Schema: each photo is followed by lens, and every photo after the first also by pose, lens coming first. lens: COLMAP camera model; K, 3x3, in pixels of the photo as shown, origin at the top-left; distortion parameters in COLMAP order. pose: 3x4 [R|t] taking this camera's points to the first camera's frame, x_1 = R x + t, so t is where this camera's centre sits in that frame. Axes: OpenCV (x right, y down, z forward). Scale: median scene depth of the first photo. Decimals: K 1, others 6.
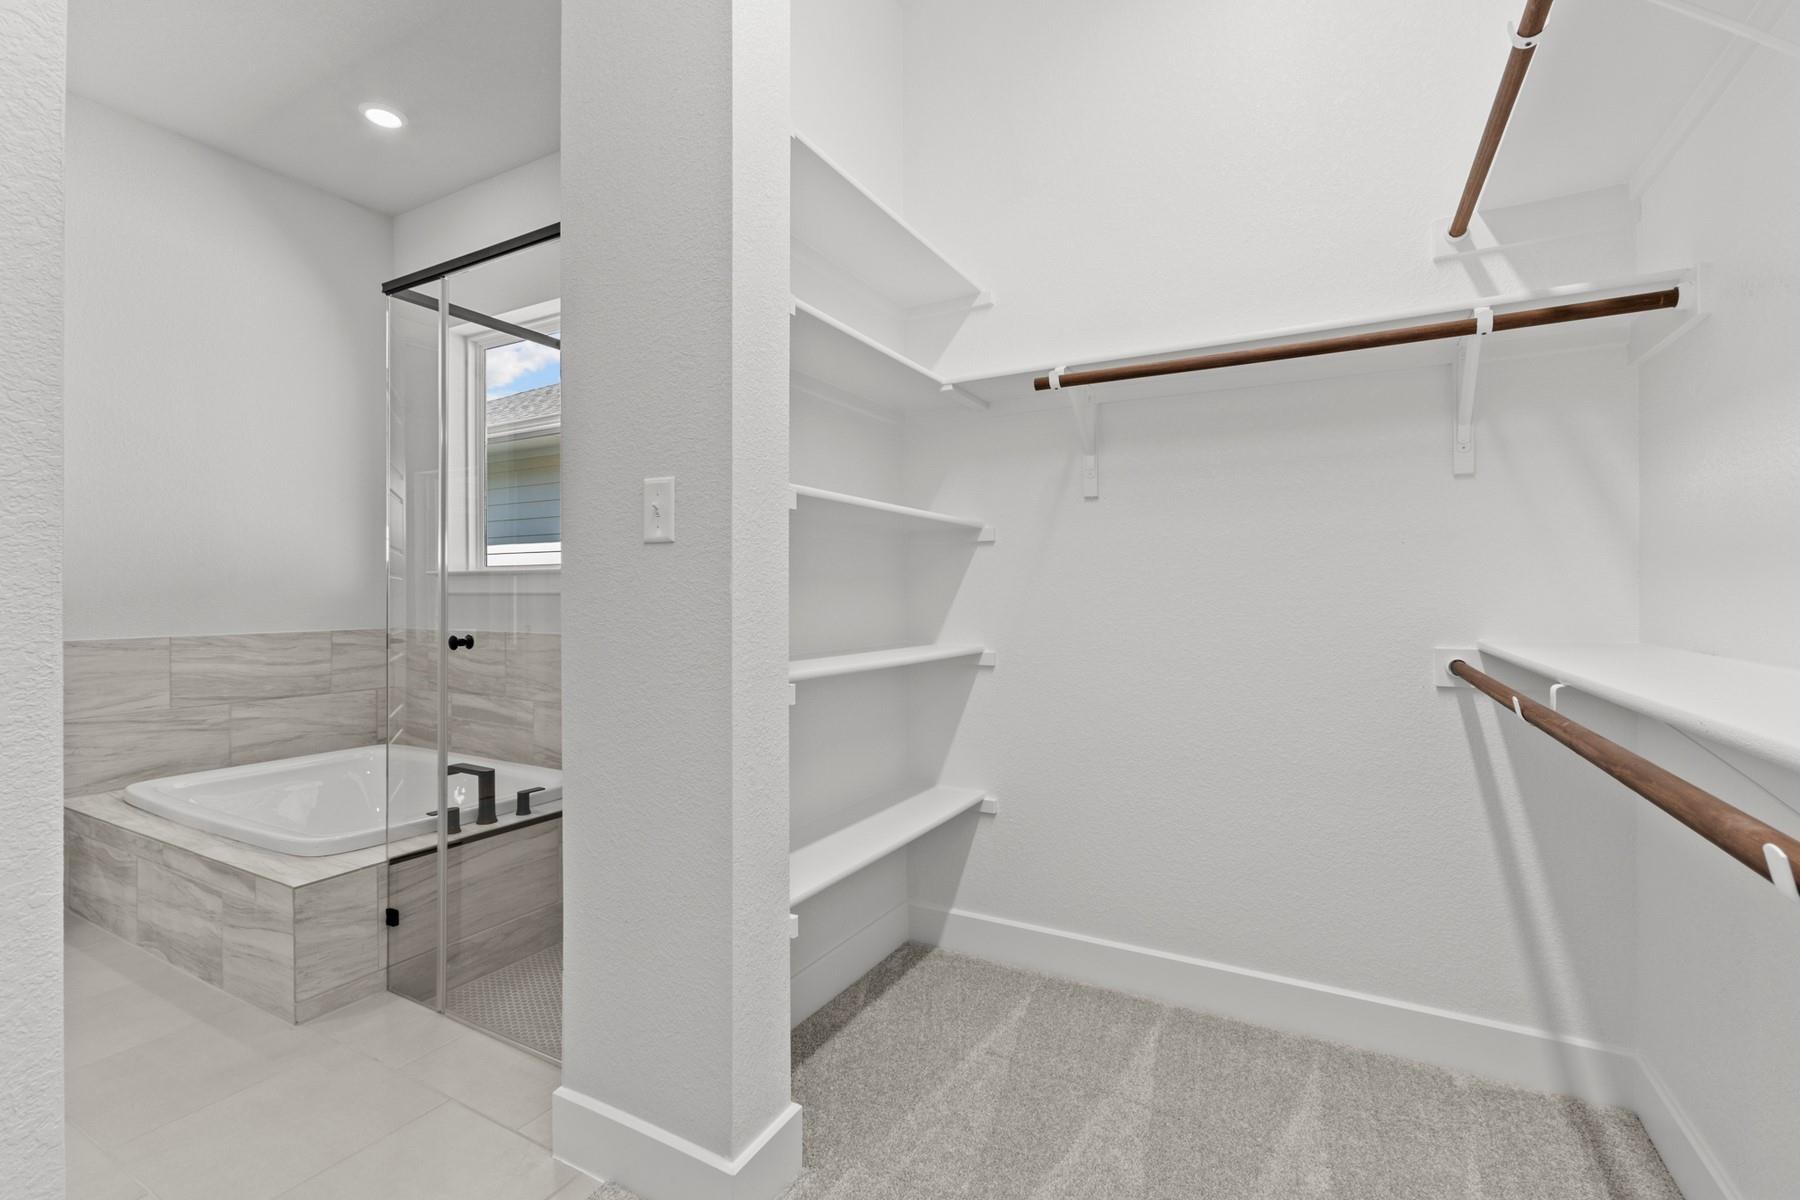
lens RADIAL K [[803.1, 0, 895.4], [0, 803.1, 586.8], [0, 0, 1]] dist [-0.000837, 0.000333]
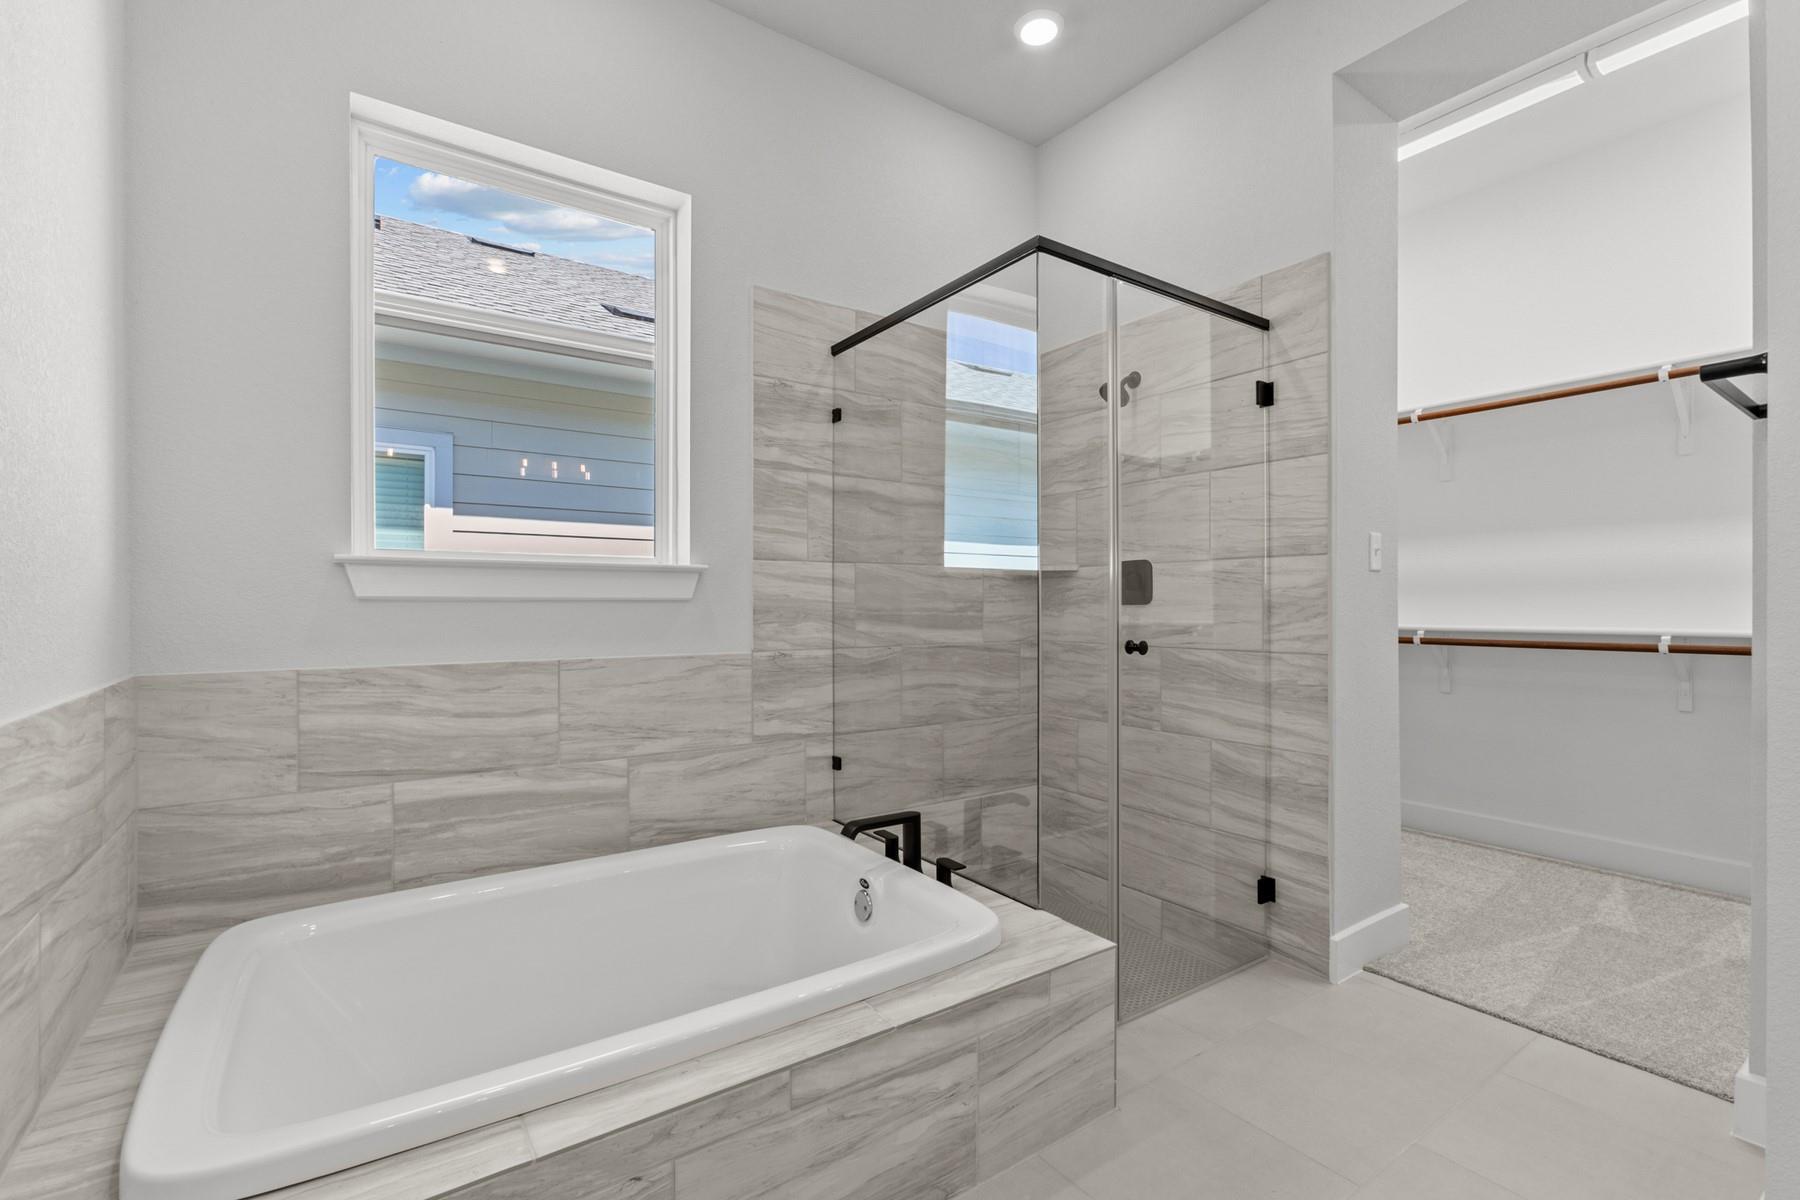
lens RADIAL K [[794.8, 0, 900.0], [0, 794.8, 600.0], [0, 0, 1]] dist [-0.010988, -0.000027]
pose [[0.433338, 0.006407, 0.901209, -0.956903], [-0.010232, 0.999945, -0.002189, 0.008448], [-0.901173, -0.008272, 0.433380, 0.504501]]
